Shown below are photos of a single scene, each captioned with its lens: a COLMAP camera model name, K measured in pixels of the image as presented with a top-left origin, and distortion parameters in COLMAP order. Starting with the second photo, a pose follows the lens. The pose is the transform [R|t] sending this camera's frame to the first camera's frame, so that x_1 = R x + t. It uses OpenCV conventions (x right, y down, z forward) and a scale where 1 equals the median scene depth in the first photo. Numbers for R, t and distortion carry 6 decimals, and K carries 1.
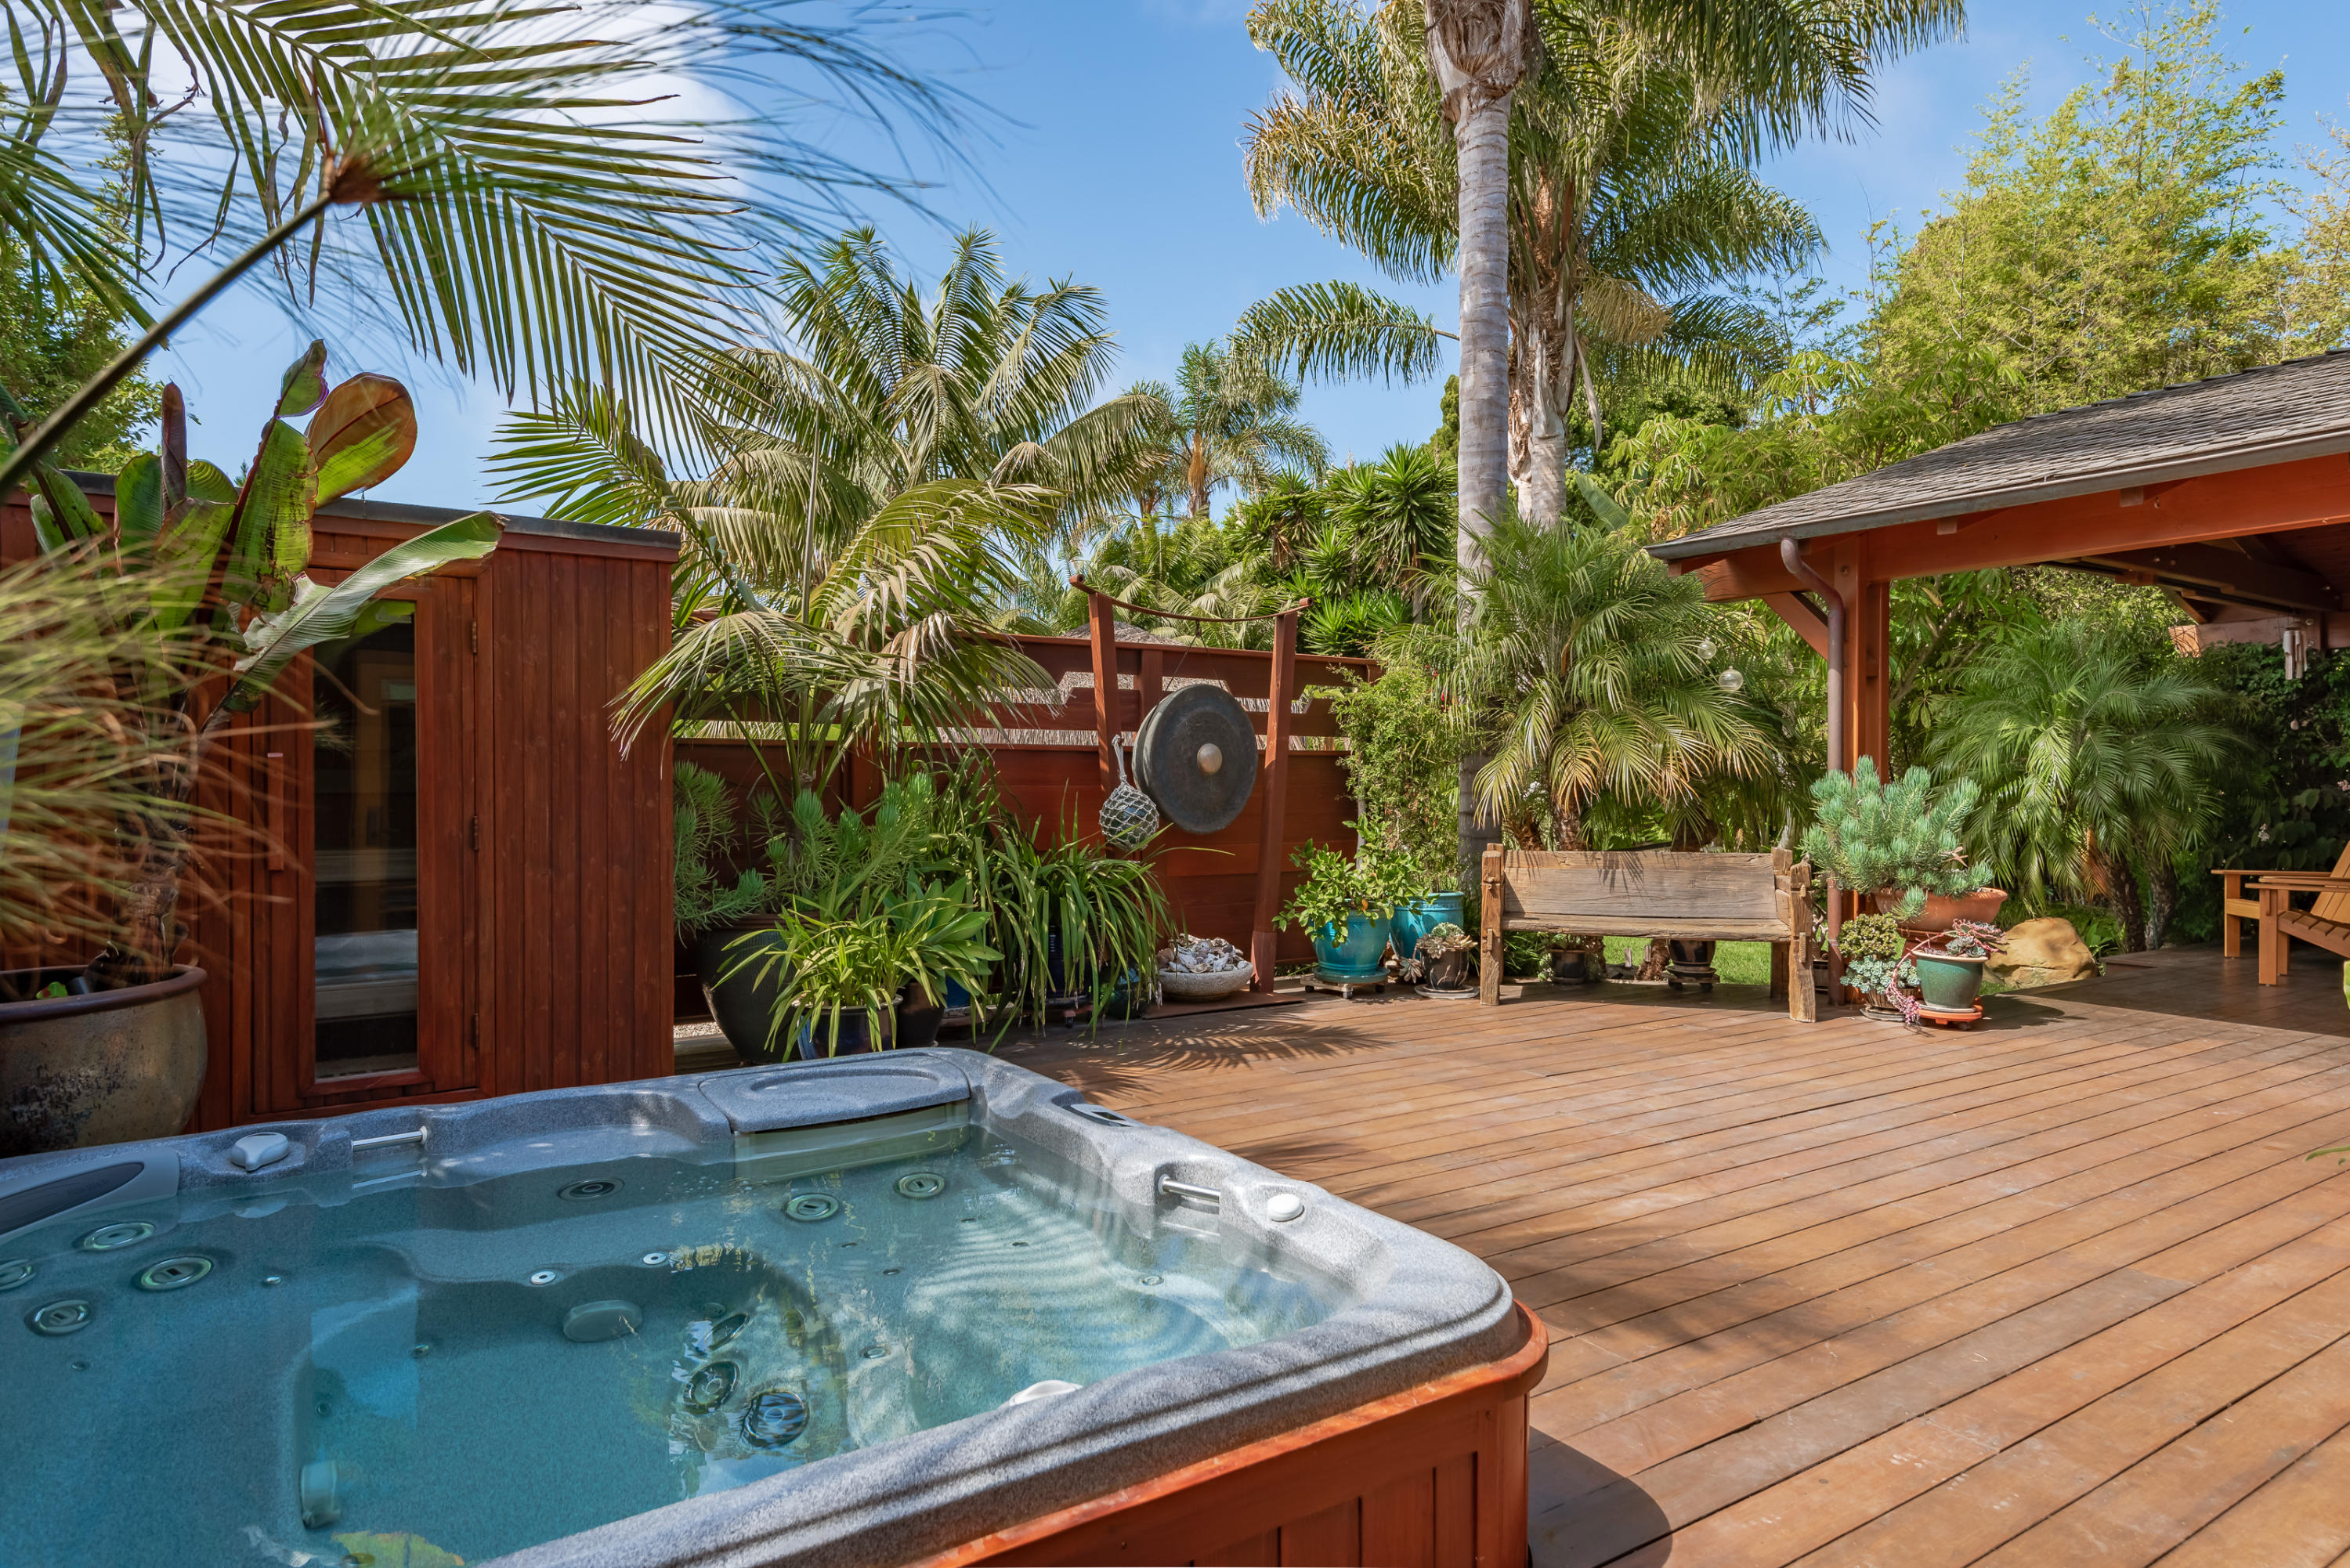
lens RADIAL K [[1288.7, 0, 1179.9], [0, 1288.7, 784.8], [0, 0, 1]] dist [0.002839, 0.000869]
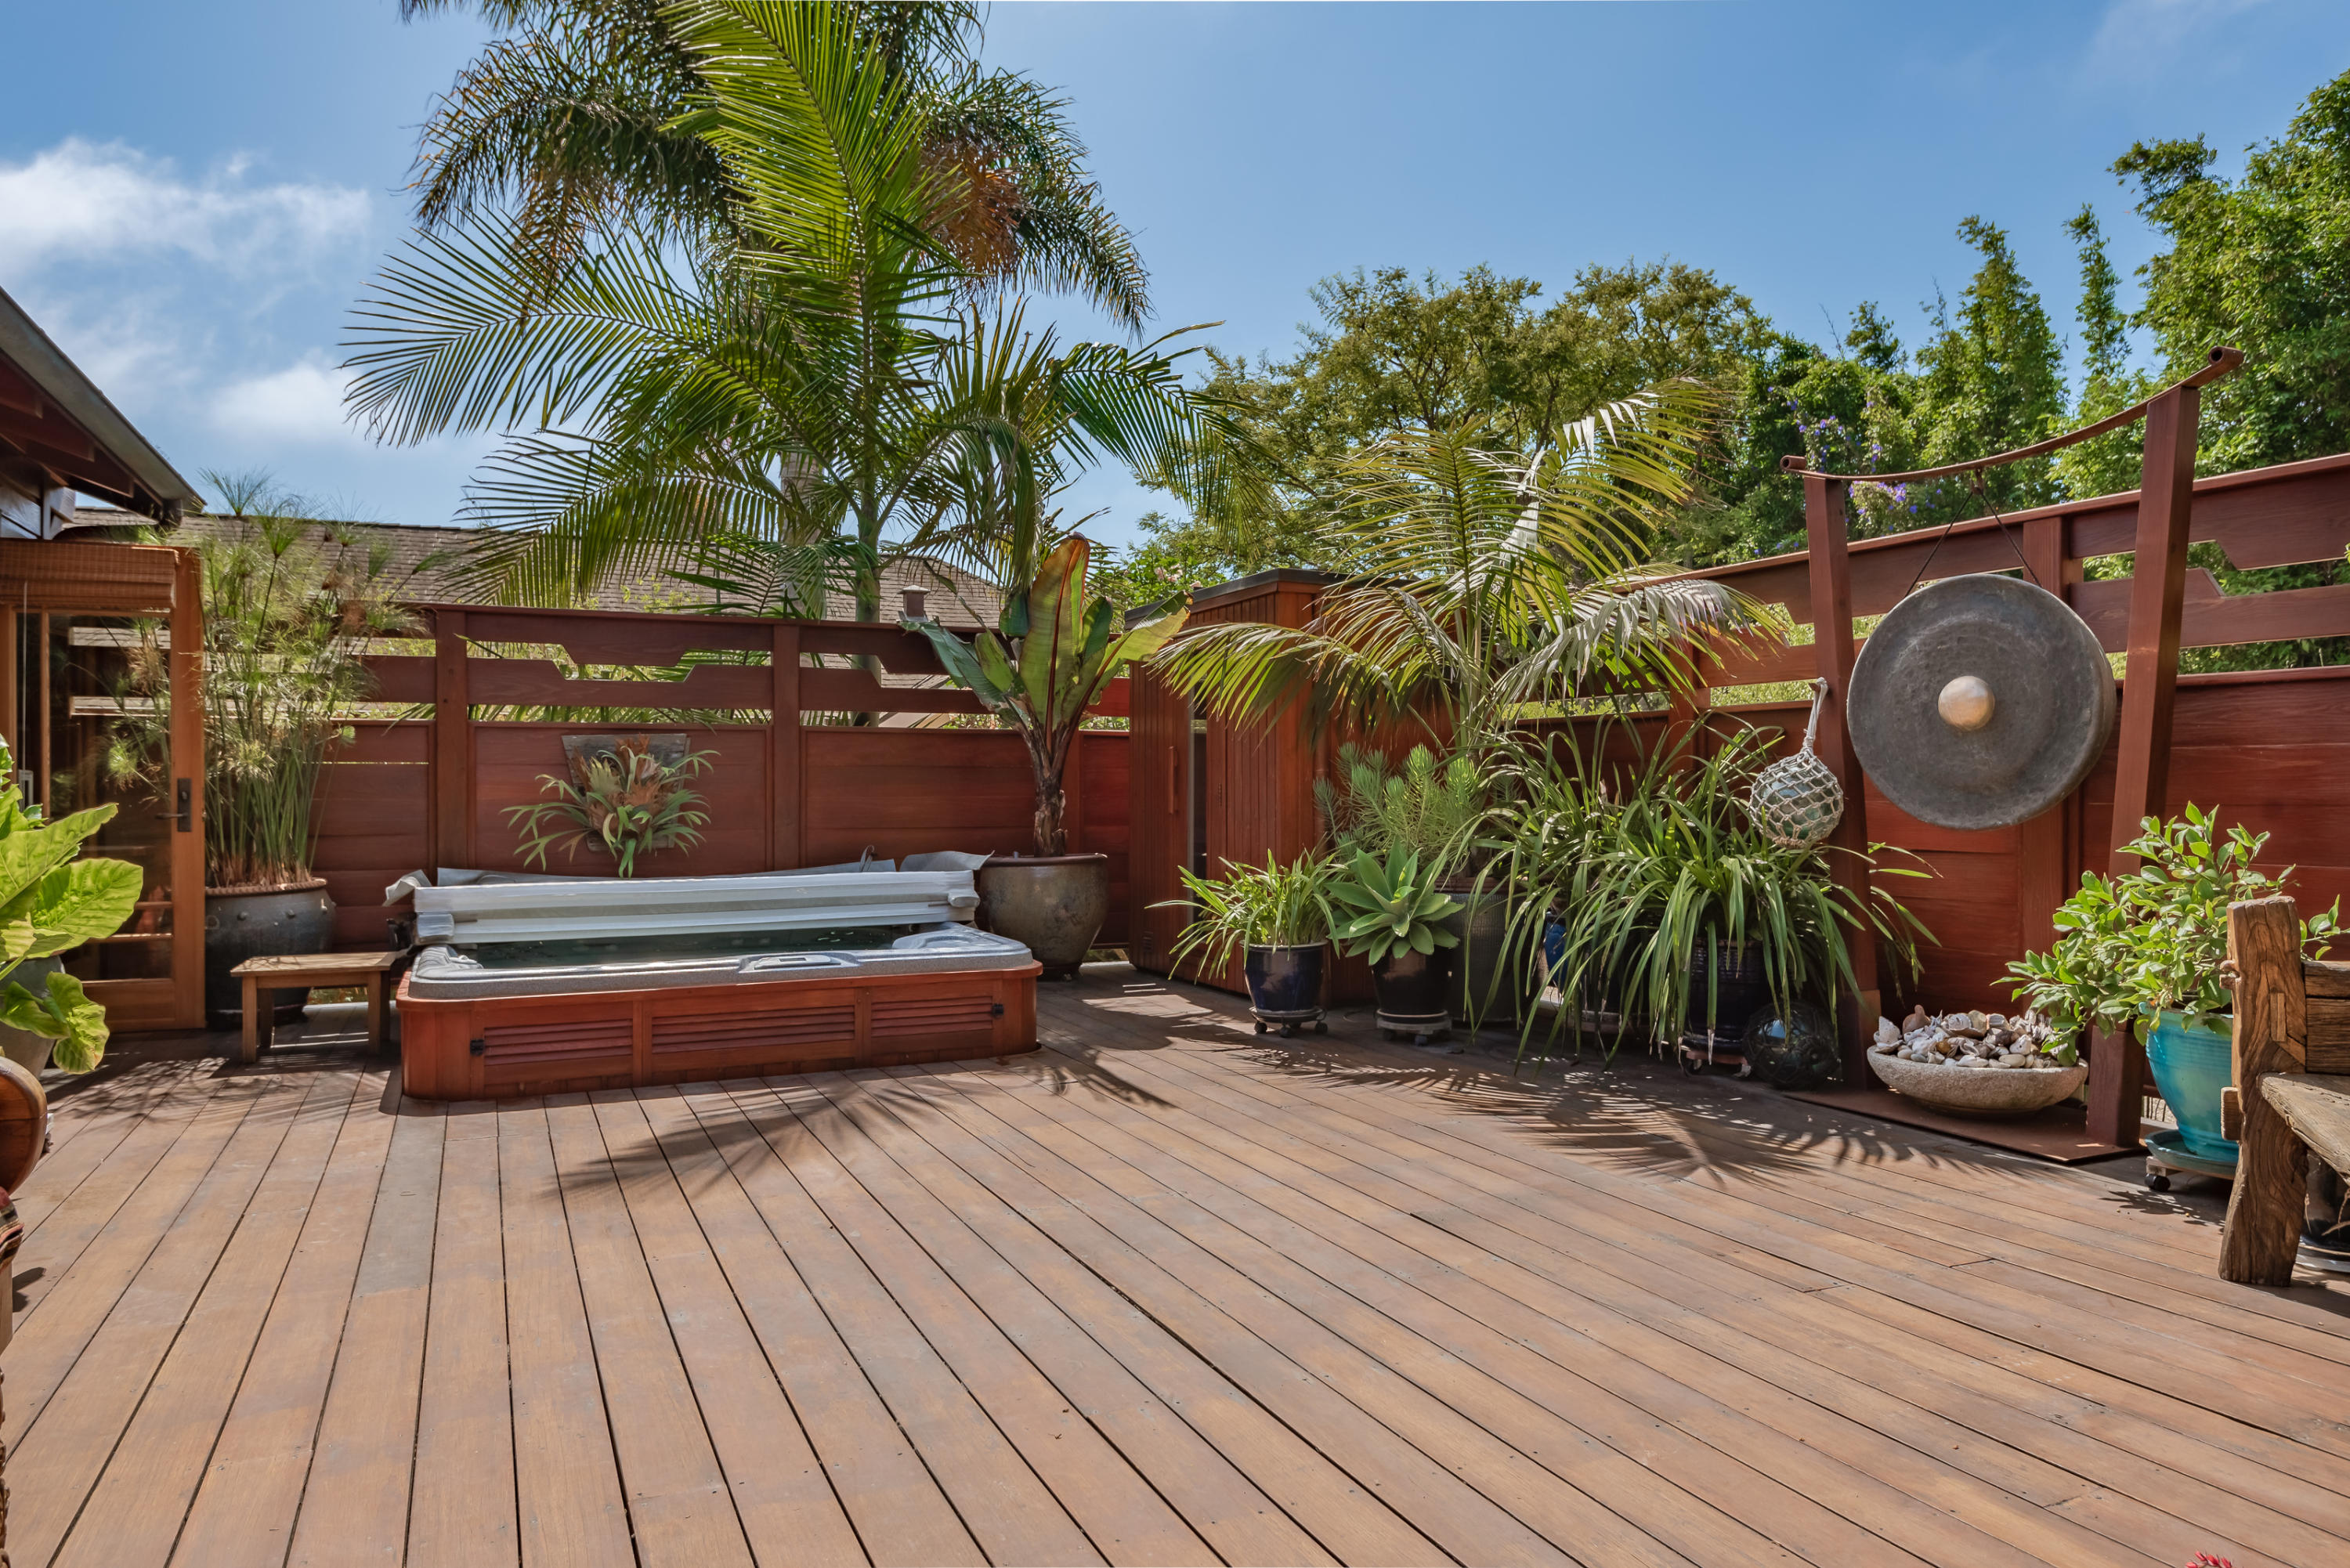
lens RADIAL K [[1581.3, 0, 1179.0], [0, 1581.3, 786.9], [0, 0, 1]] dist [0.001608, -0.000897]
pose [[-0.139038, -0.002863, -0.990283, 1.393214], [-0.004664, 0.999987, -0.002237, 0.039006], [0.990276, 0.004308, -0.139050, 1.343099]]
